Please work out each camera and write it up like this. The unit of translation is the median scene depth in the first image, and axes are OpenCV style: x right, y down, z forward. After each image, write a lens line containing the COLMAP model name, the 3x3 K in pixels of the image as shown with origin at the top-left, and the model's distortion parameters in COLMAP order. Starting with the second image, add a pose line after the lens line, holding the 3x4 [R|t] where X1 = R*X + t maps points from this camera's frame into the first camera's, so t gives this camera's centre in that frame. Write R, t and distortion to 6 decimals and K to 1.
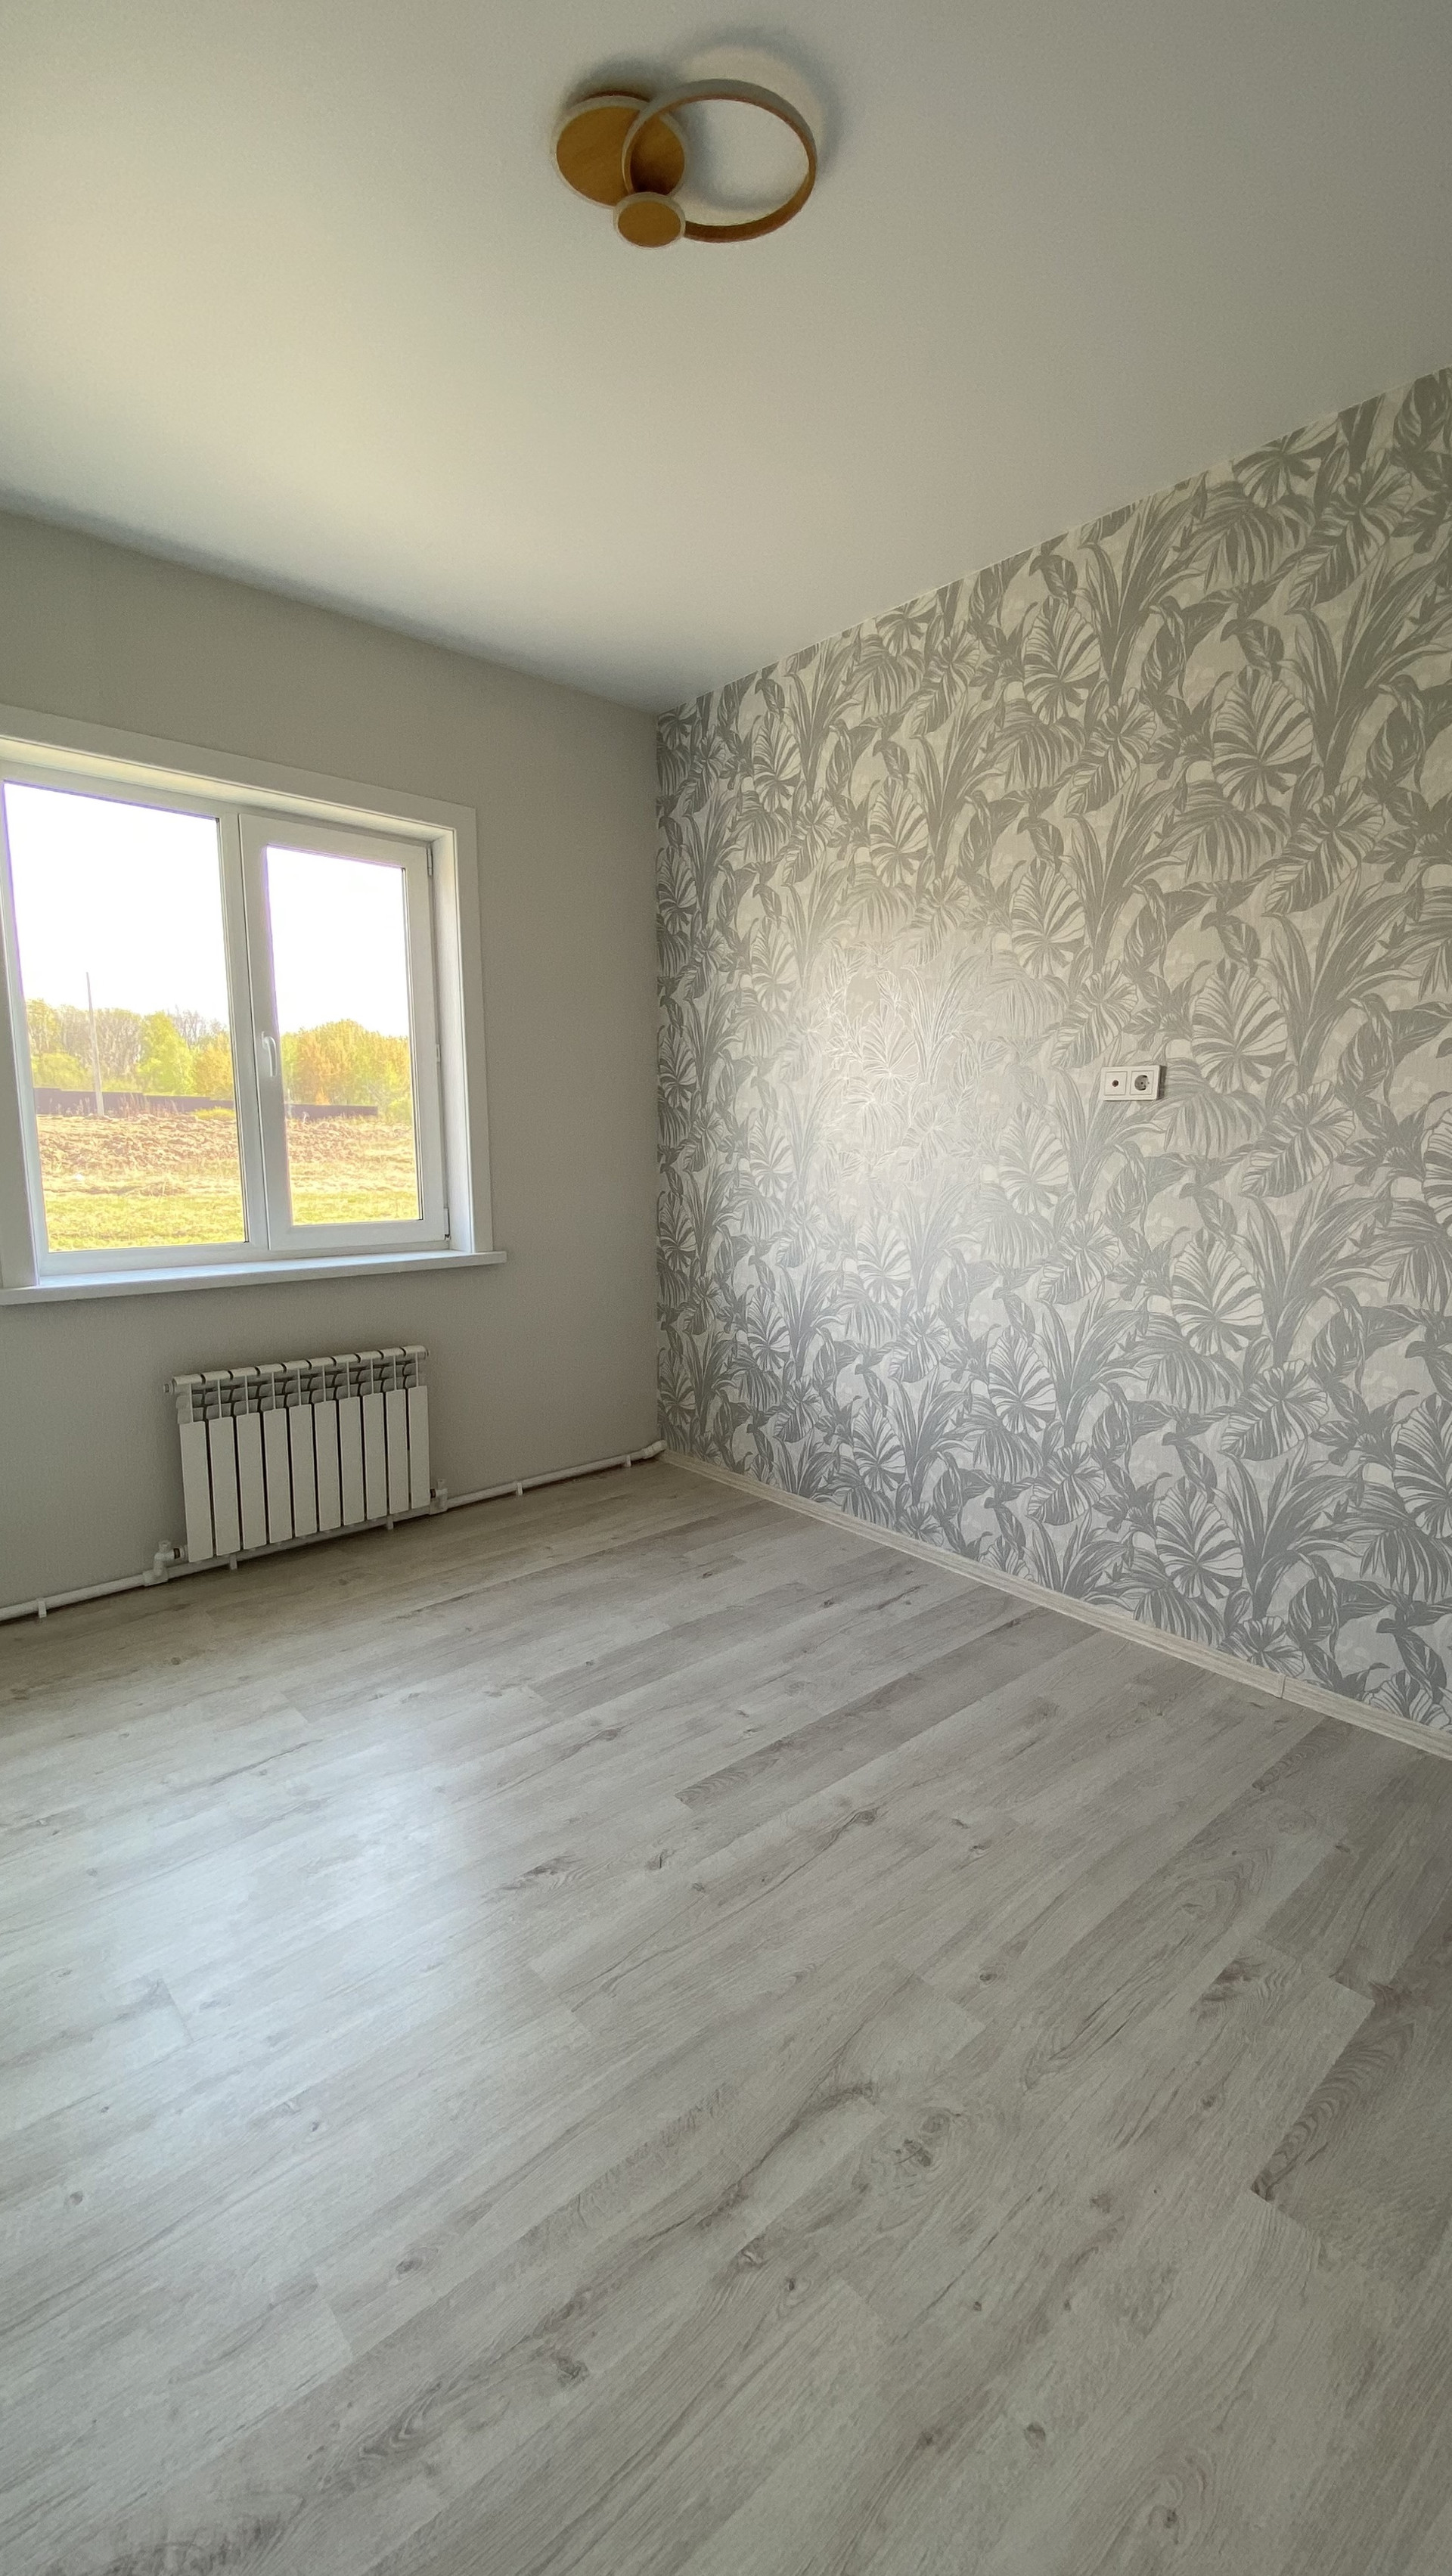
lens RADIAL K [[1074.0, 0, 714.0], [0, 1074.0, 1288.2], [0, 0, 1]] dist [0.017050, -0.001752]
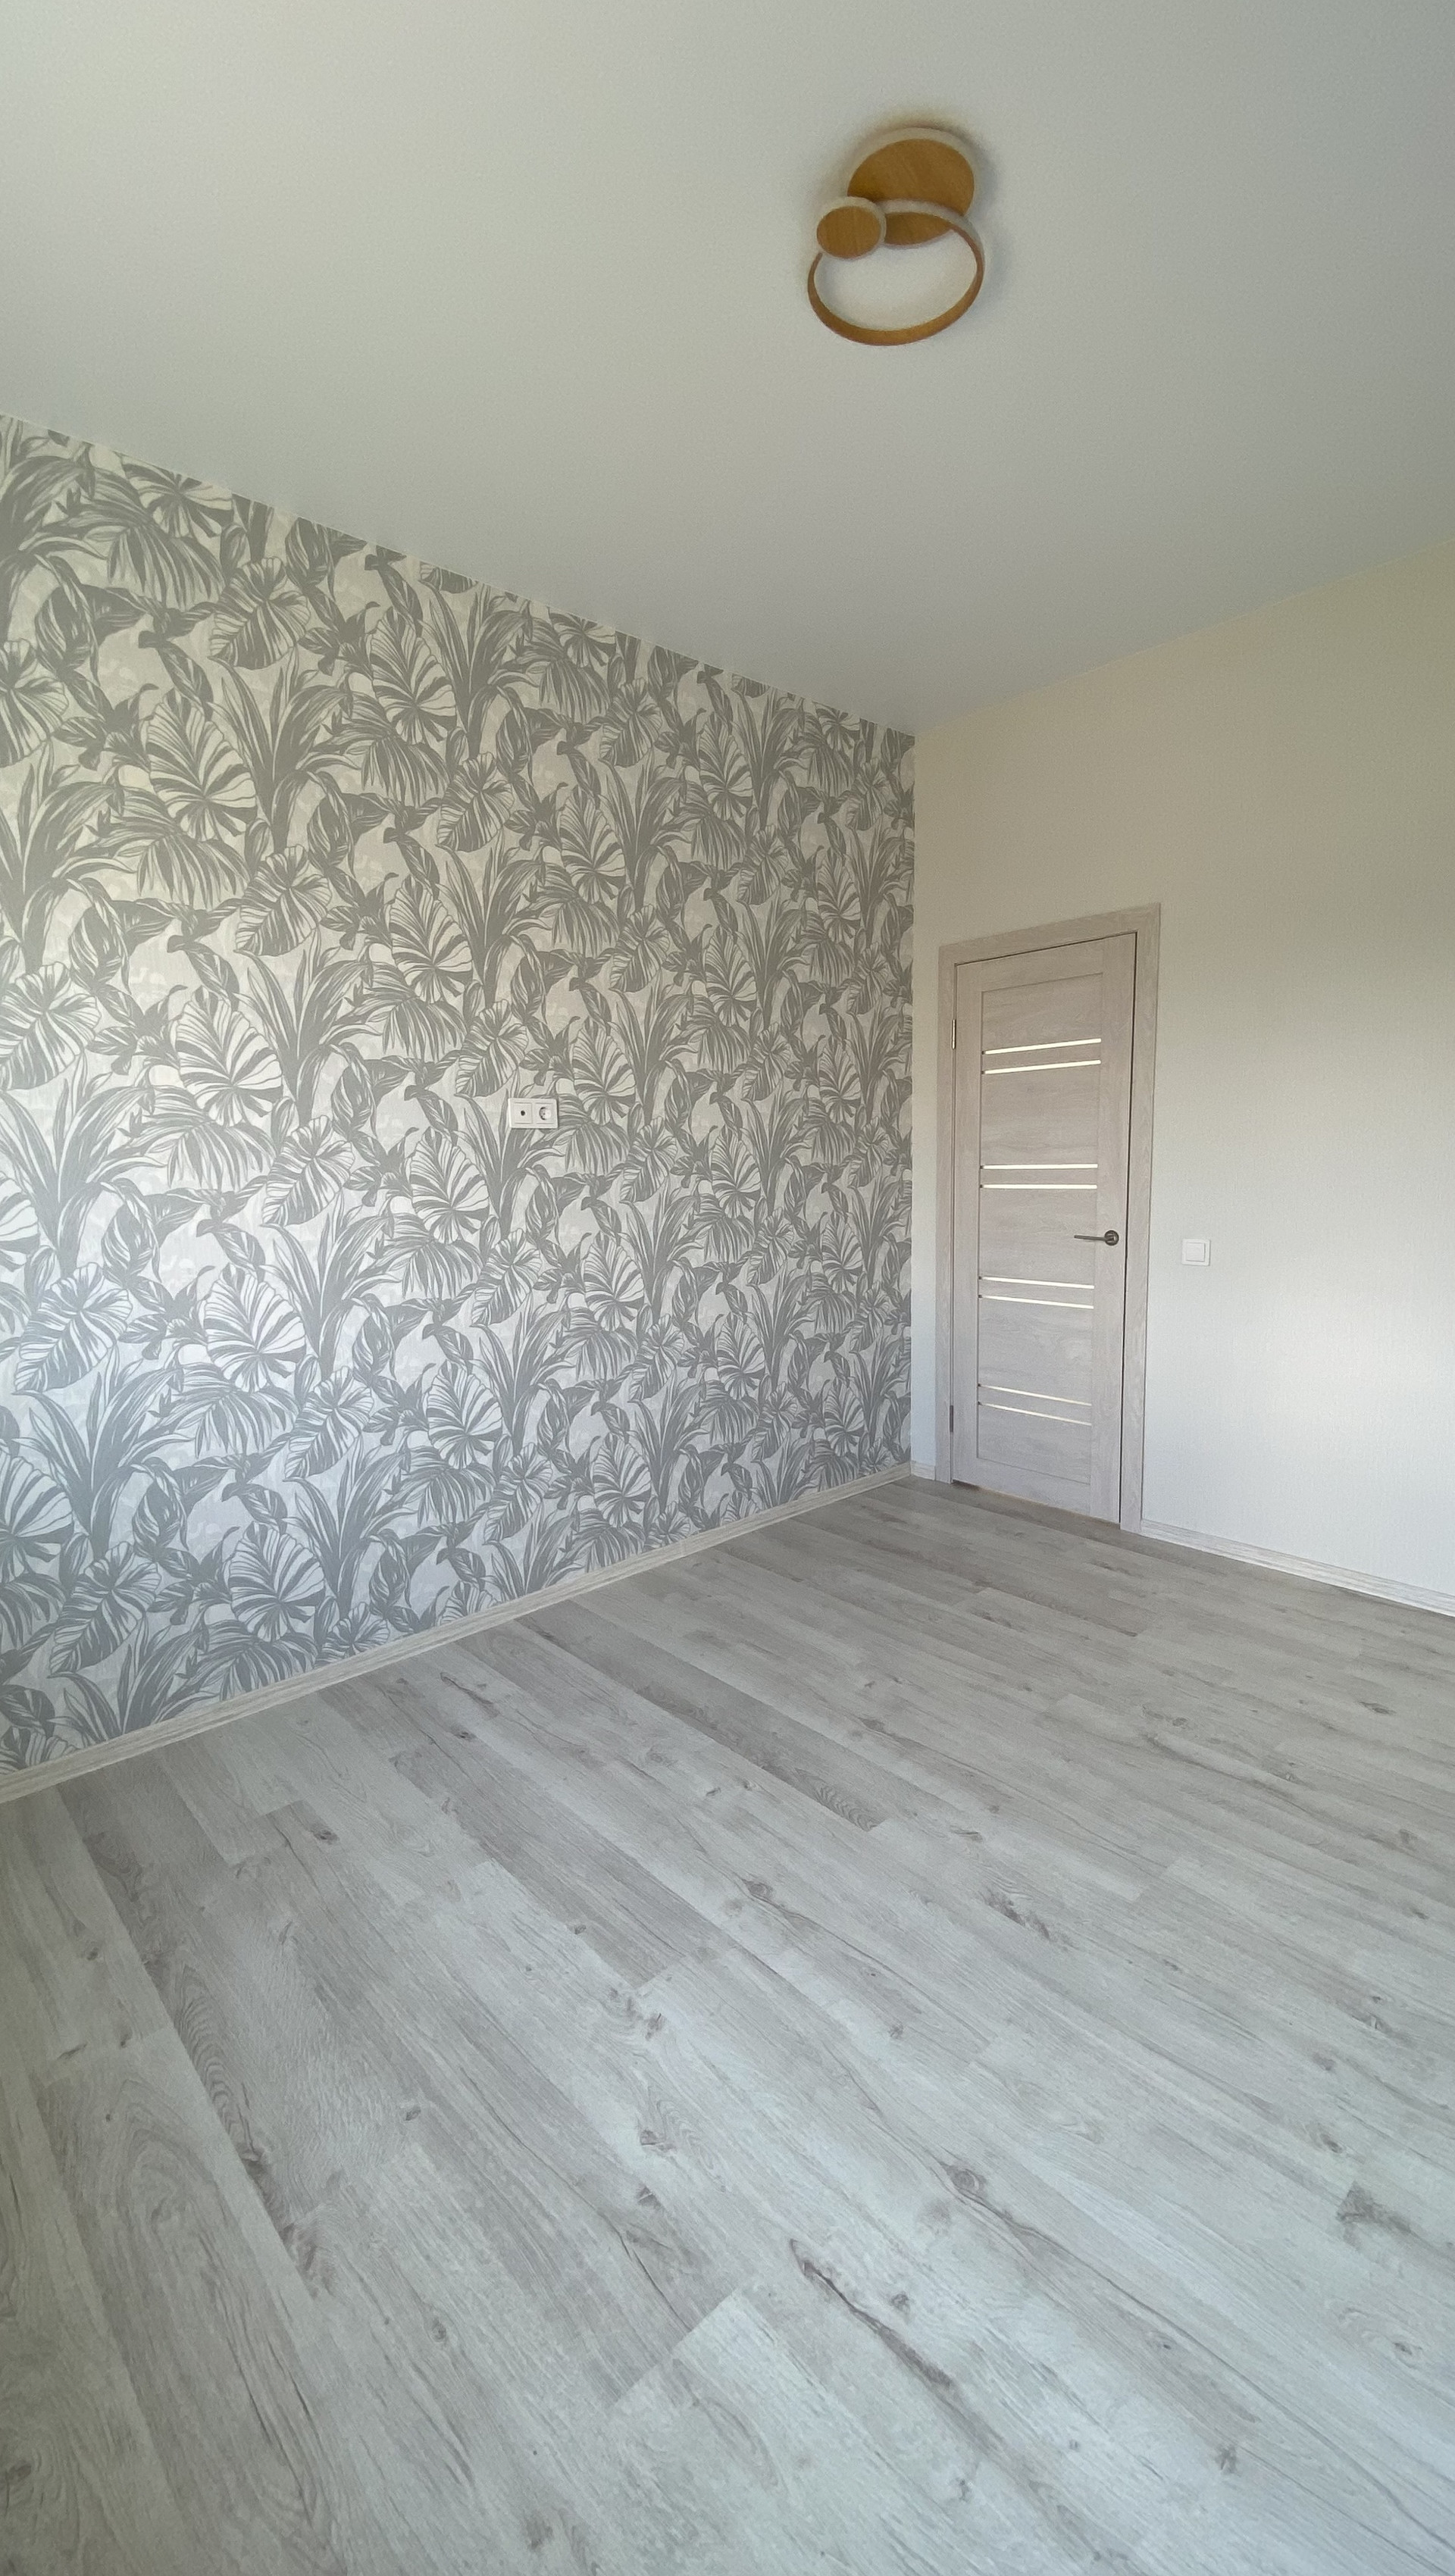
lens RADIAL K [[1074.2, 0, 713.5], [0, 1074.2, 1285.6], [0, 0, 1]] dist [0.017050, -0.001752]
pose [[-0.014017, -0.131602, 0.991204, -0.713335], [0.177237, 0.975277, 0.131994, -0.123090], [-0.984068, 0.177528, 0.009655, 0.795730]]
